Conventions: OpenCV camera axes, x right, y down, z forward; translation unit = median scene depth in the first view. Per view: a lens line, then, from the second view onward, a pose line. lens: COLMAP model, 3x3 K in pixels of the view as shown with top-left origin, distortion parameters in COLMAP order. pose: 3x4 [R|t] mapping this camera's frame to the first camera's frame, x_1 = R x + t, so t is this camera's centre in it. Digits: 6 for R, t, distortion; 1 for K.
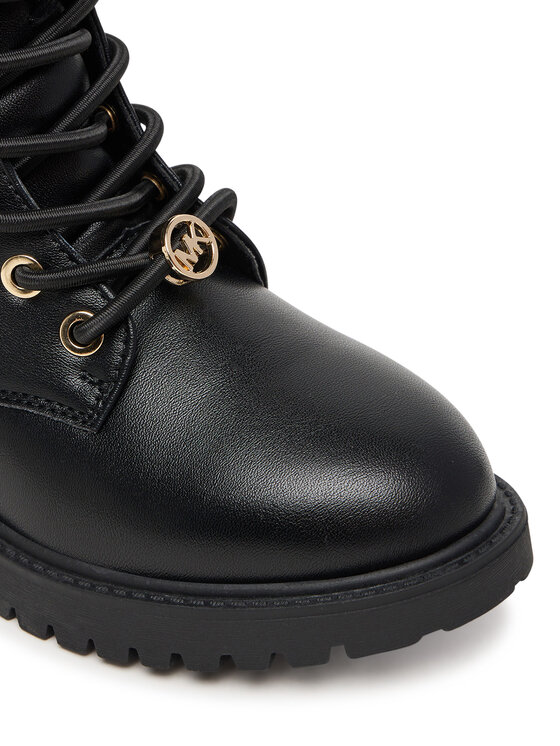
lens RADIAL K [[1508.0, 0, 280.0], [0, 1508.0, 373.0], [0, 0, 1]] dist [-0.043447, -0.104564]
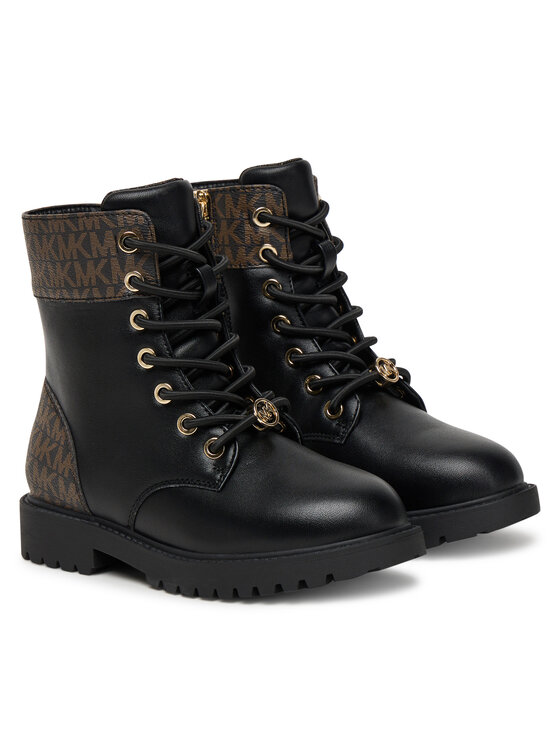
lens RADIAL K [[2195.5, 0, 280.0], [0, 2195.5, 373.0], [0, 0, 1]] dist [0.052217, 0.183190]
pose [[0.998859, -0.017119, 0.044584, -0.172893], [0.012231, 0.994110, 0.107686, -0.457515], [-0.046165, -0.107018, 0.993185, -2.031838]]
